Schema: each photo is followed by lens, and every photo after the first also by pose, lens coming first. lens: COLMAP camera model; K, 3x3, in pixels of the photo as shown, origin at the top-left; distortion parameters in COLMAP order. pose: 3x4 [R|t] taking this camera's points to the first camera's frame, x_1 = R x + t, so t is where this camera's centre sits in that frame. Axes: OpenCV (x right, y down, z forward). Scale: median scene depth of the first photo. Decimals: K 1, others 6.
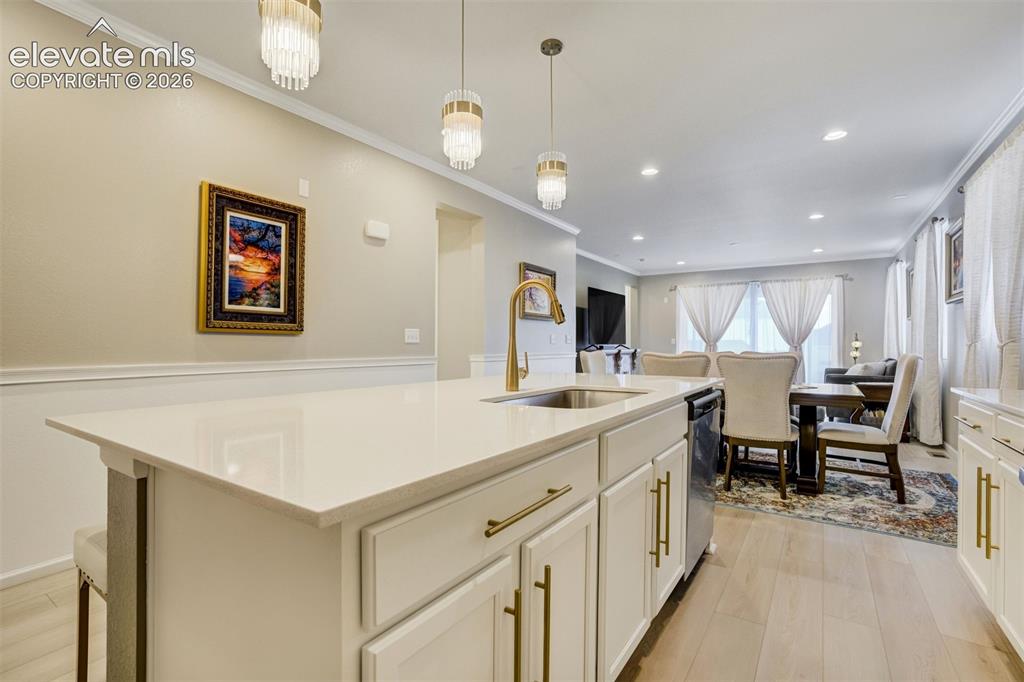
lens RADIAL K [[475.9, 0, 506.1], [0, 475.9, 337.1], [0, 0, 1]] dist [-0.042006, 0.015641]
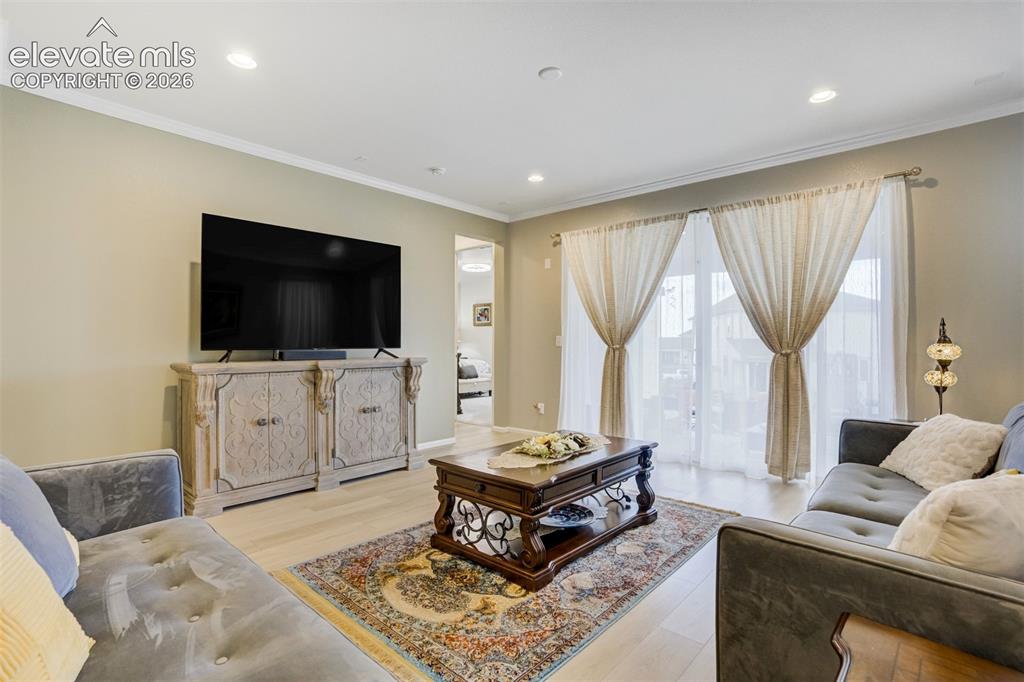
lens RADIAL K [[475.9, 0, 509.3], [0, 475.9, 334.8], [0, 0, 1]] dist [-0.042006, 0.015641]
pose [[0.989501, -0.002399, -0.144507, 0.444619], [0.002128, 0.999996, -0.002027, 0.002307], [0.144511, 0.001698, 0.989502, 0.564304]]
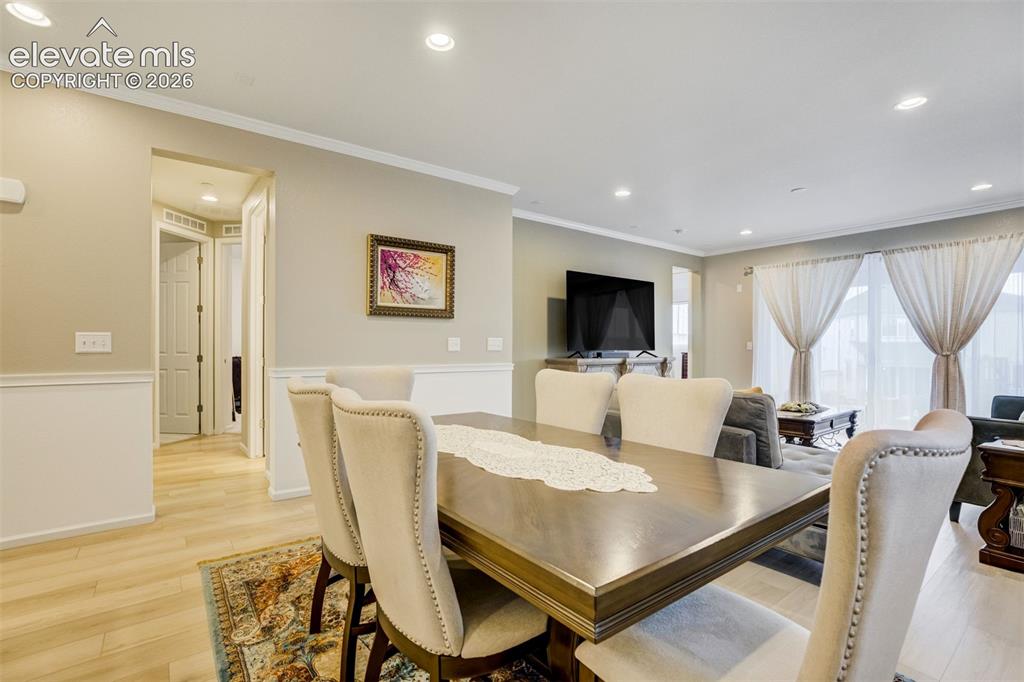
lens RADIAL K [[475.9, 0, 507.4], [0, 475.9, 345.9], [0, 0, 1]] dist [-0.042006, 0.015641]
pose [[0.948118, -0.000074, -0.317919, 0.280312], [0.003807, 0.999931, 0.011121, -0.001450], [0.317896, -0.011754, 0.948053, 0.266374]]
